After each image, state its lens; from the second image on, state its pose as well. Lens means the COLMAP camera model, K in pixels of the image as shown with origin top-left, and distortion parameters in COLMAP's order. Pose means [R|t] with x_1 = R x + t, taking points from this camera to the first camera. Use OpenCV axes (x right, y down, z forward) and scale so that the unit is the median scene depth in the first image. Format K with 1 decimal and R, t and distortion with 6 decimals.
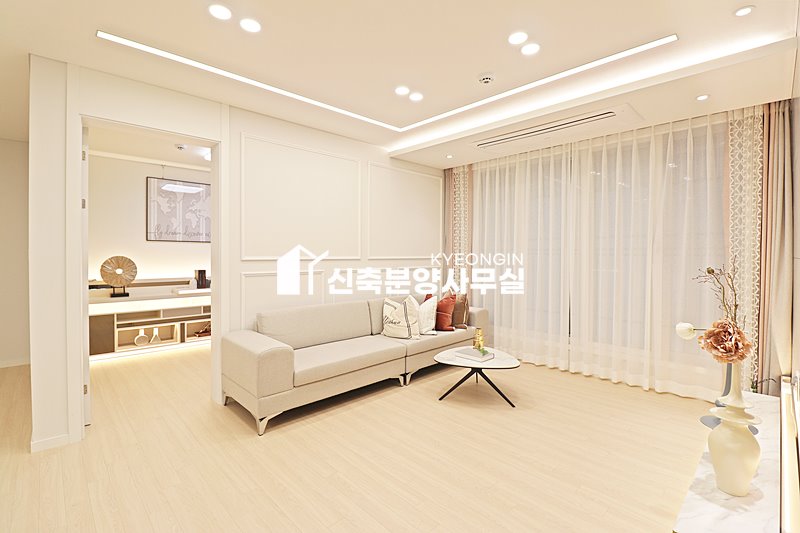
lens RADIAL K [[370.0, 0, 397.5], [0, 370.0, 258.7], [0, 0, 1]] dist [-0.000363, -0.013666]
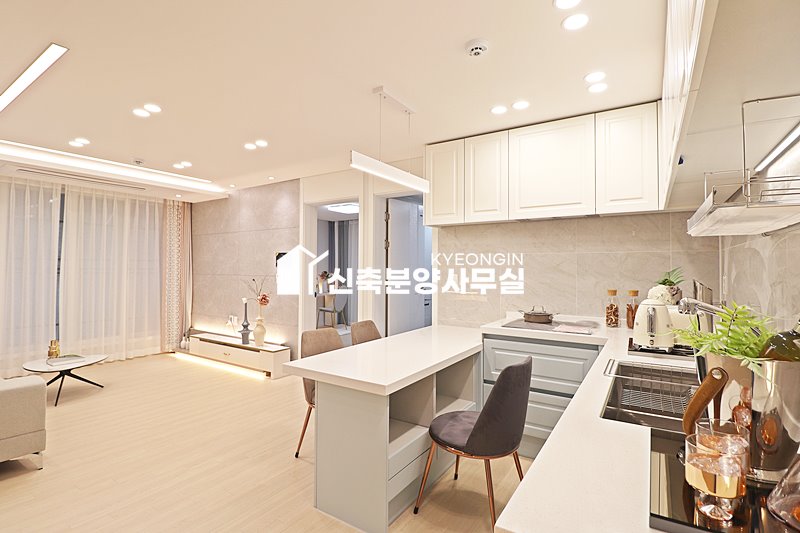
lens RADIAL K [[387.9, 0, 396.3], [0, 387.9, 260.1], [0, 0, 1]] dist [0.001172, 0.000578]
pose [[-0.217561, 0.017424, 0.975891, -1.189869], [0.006142, 0.999845, -0.016482, -0.032419], [-0.976027, 0.002408, -0.217634, 0.230732]]
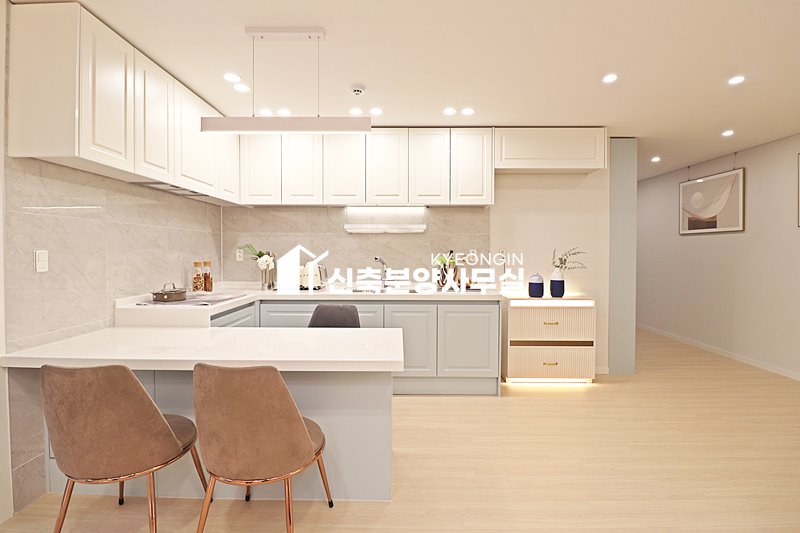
lens RADIAL K [[370.0, 0, 397.5], [0, 370.0, 258.7], [0, 0, 1]] dist [-0.000363, -0.013666]
pose [[-0.699476, 0.007828, -0.714614, -0.123315], [-0.014110, 0.999594, 0.024761, -0.017813], [0.714517, 0.027403, -0.699081, 0.618220]]
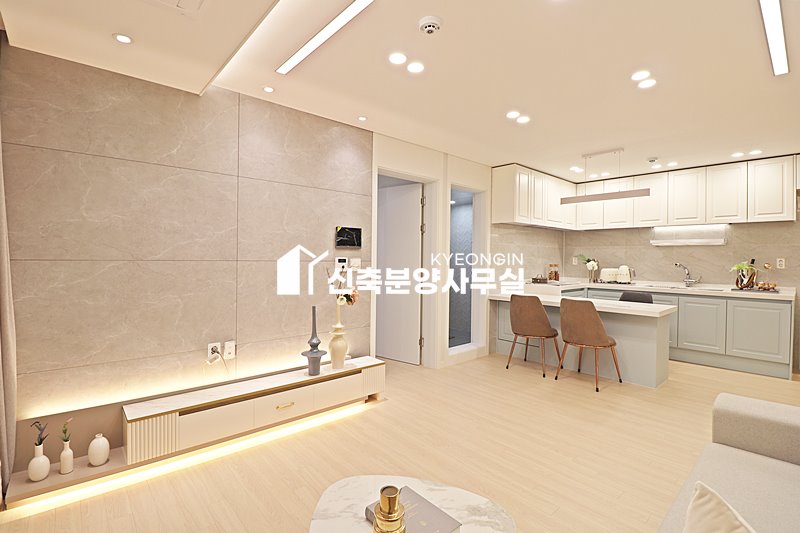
lens RADIAL K [[370.0, 0, 397.5], [0, 370.0, 258.7], [0, 0, 1]] dist [-0.000363, -0.013666]
pose [[-0.998987, -0.014972, 0.042430, 0.202710], [-0.014301, 0.999768, 0.016080, -0.021710], [-0.042661, 0.015457, -0.998970, 1.337606]]
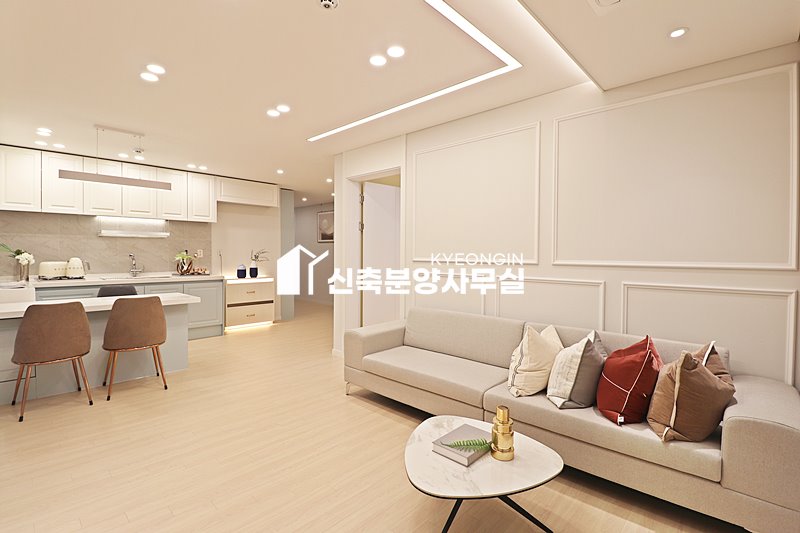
lens RADIAL K [[372.7, 0, 395.7], [0, 372.7, 259.0], [0, 0, 1]] dist [0.002420, -0.014844]
pose [[0.043752, 0.010858, -0.998983, 0.716022], [-0.018702, 0.999775, 0.010047, -0.011955], [0.998867, 0.018243, 0.043945, 0.839688]]
